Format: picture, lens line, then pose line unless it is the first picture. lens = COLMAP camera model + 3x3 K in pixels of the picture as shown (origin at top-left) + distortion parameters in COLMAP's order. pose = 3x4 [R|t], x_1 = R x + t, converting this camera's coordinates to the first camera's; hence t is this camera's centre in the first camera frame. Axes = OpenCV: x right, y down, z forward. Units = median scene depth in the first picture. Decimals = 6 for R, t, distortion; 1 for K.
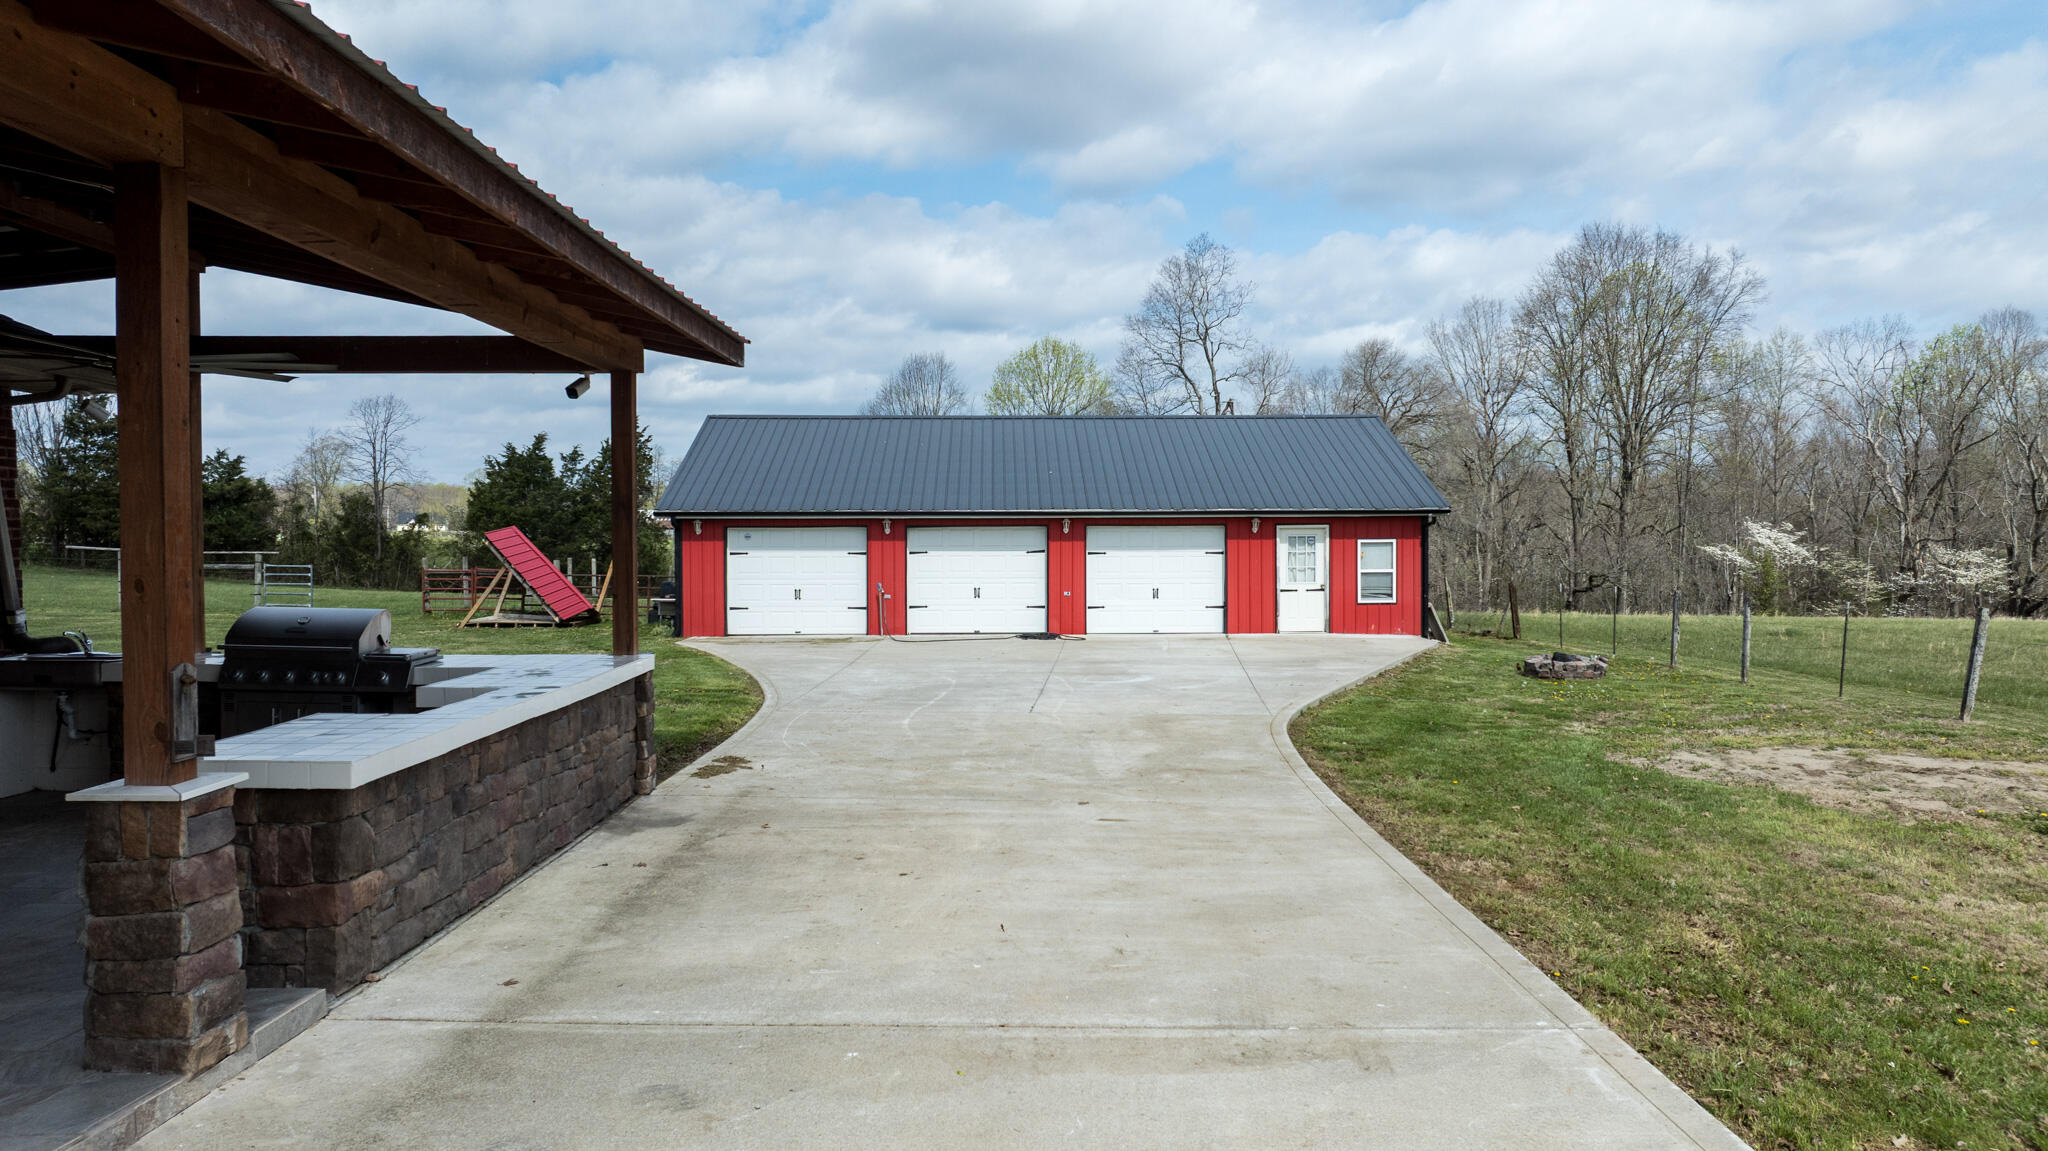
lens RADIAL K [[1443.7, 0, 1032.1], [0, 1443.7, 570.3], [0, 0, 1]] dist [-0.047494, 0.055354]
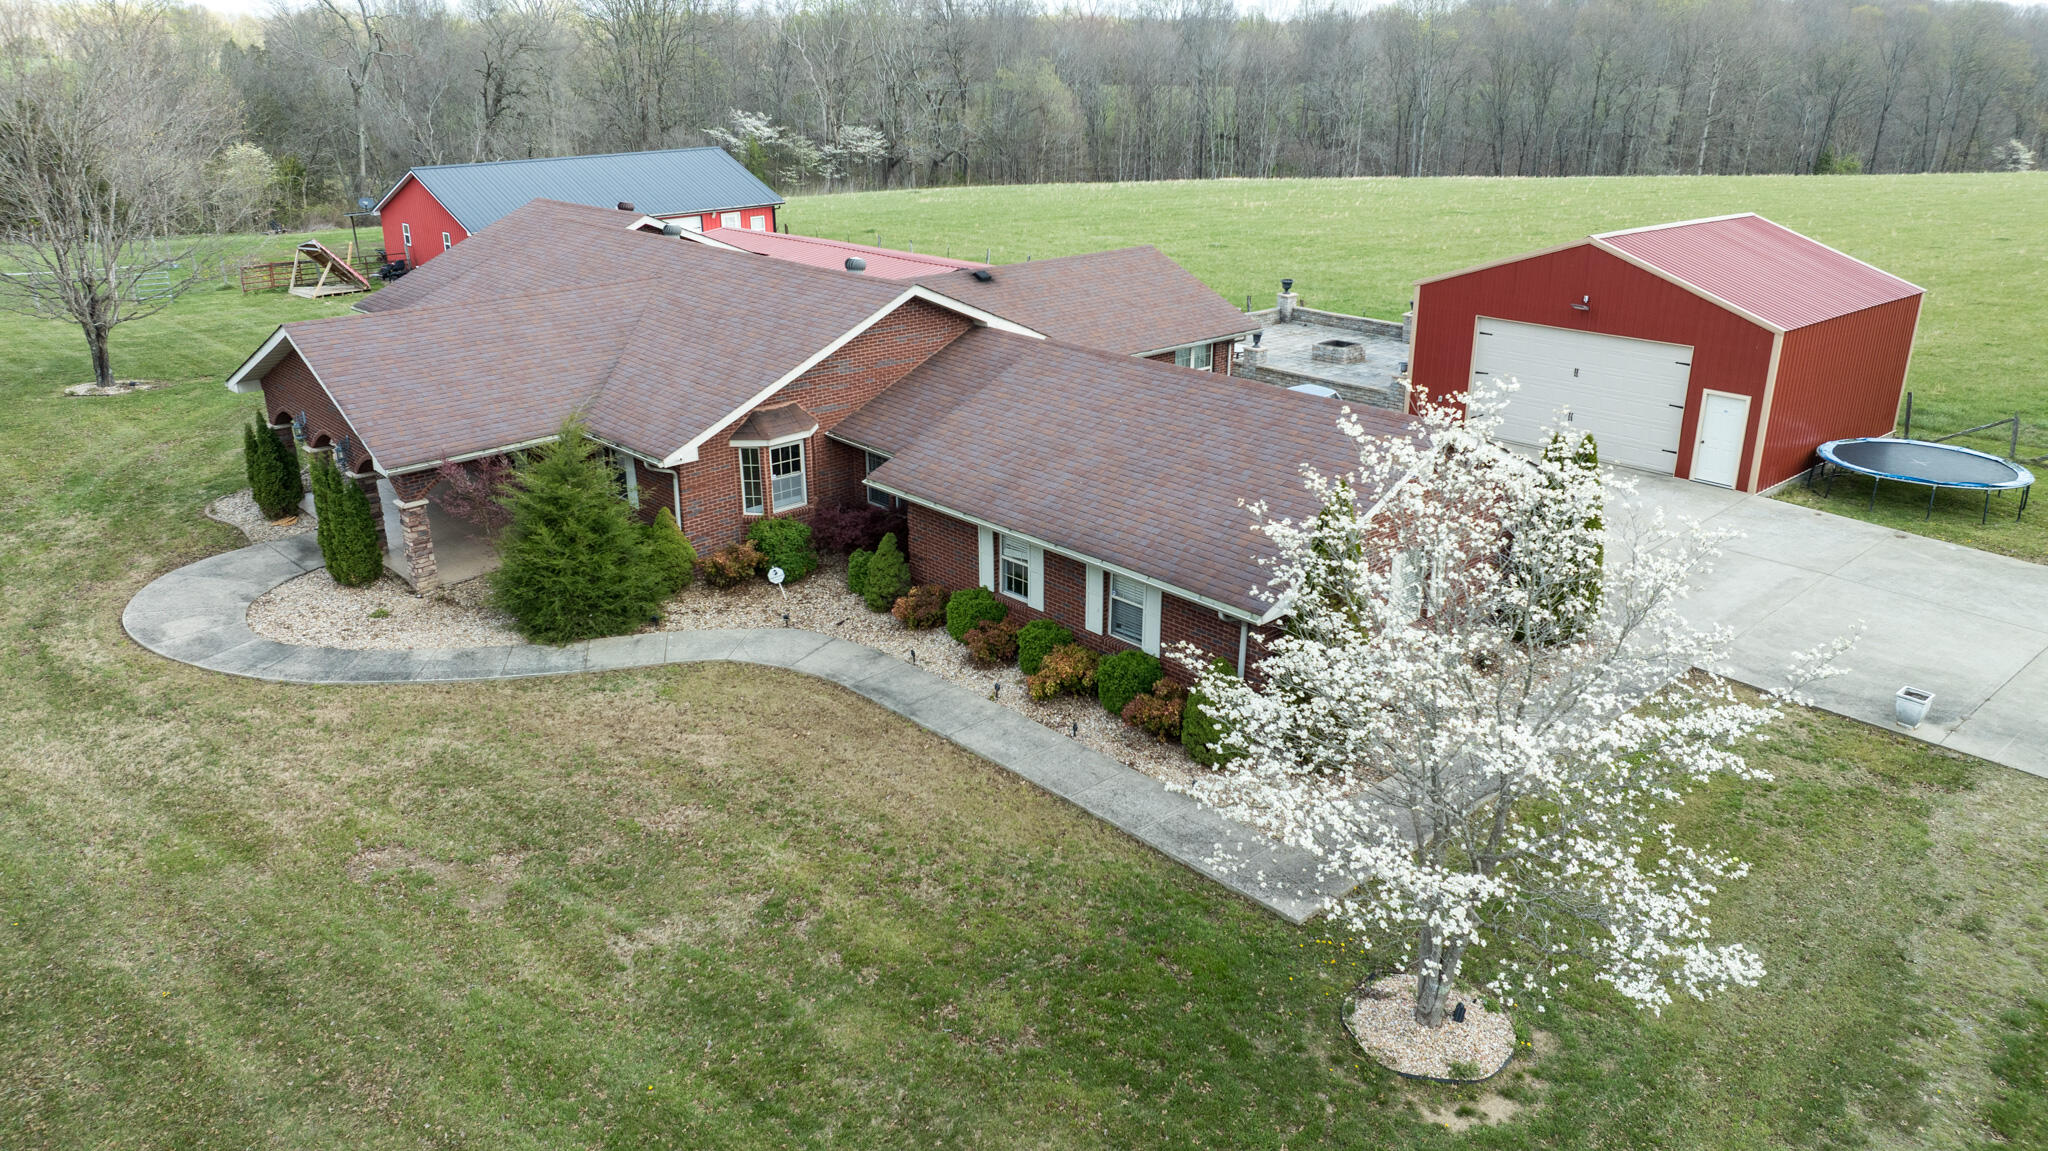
lens RADIAL K [[1443.7, 0, 1037.5], [0, 1443.7, 577.4], [0, 0, 1]] dist [-0.047494, 0.055354]
pose [[0.727692, -0.244294, 0.640924, -0.849180], [0.018513, 0.941078, 0.337681, -0.194948], [-0.685654, -0.233862, 0.689338, -0.853416]]
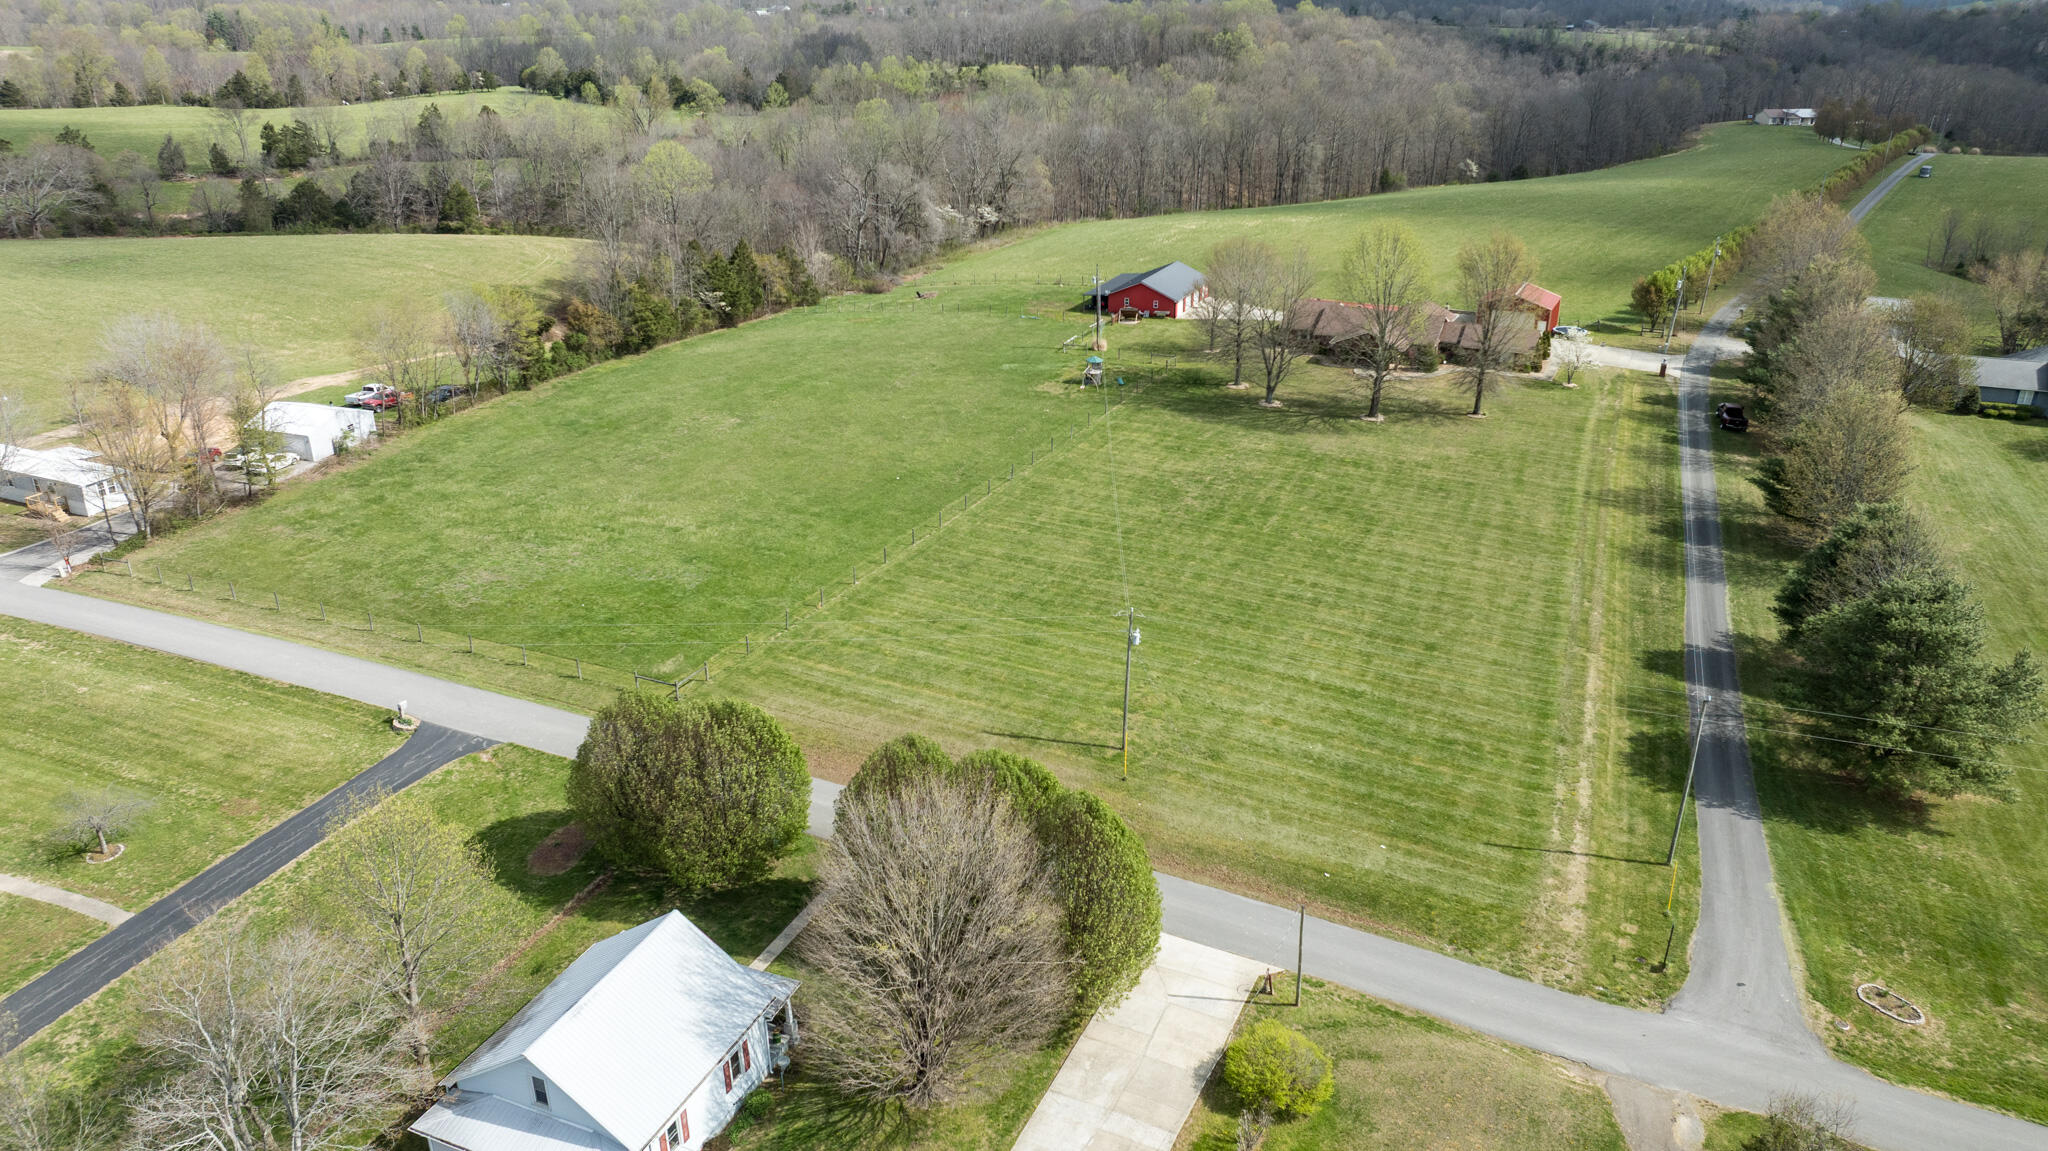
lens RADIAL K [[1443.7, 0, 1027.8], [0, 1443.7, 579.0], [0, 0, 1]] dist [-0.047494, 0.055354]
pose [[0.437133, -0.361811, 0.823412, -5.199008], [0.028934, 0.920699, 0.389199, -1.170778], [-0.898932, -0.146307, 0.412936, -1.095577]]
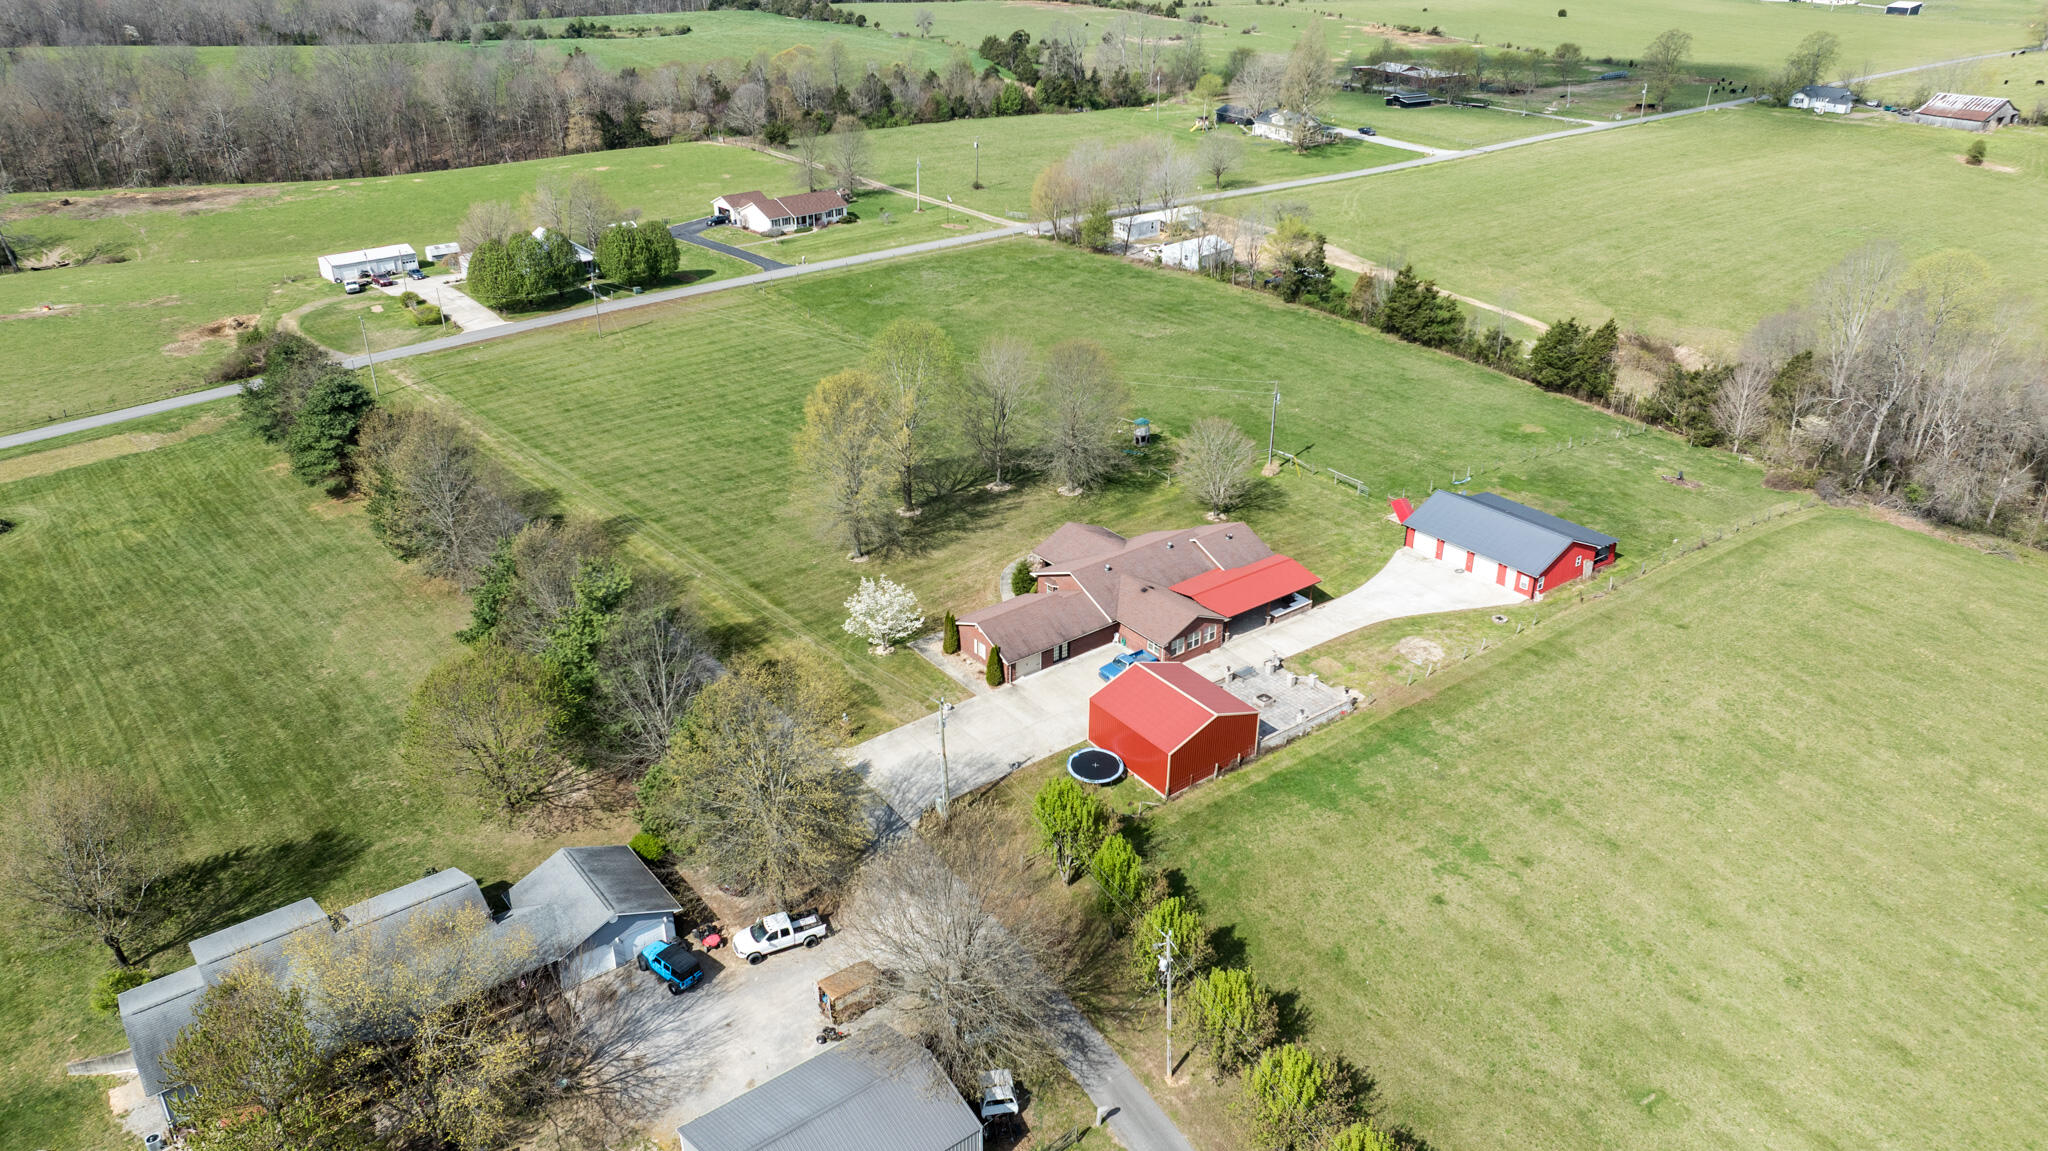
lens RADIAL K [[1443.7, 0, 1032.5], [0, 1443.7, 578.4], [0, 0, 1]] dist [-0.047494, 0.055354]
pose [[0.599286, 0.355894, -0.717074, 2.040799], [-0.021779, 0.902661, 0.429802, -1.542565], [0.800239, -0.241957, 0.548703, -2.210884]]
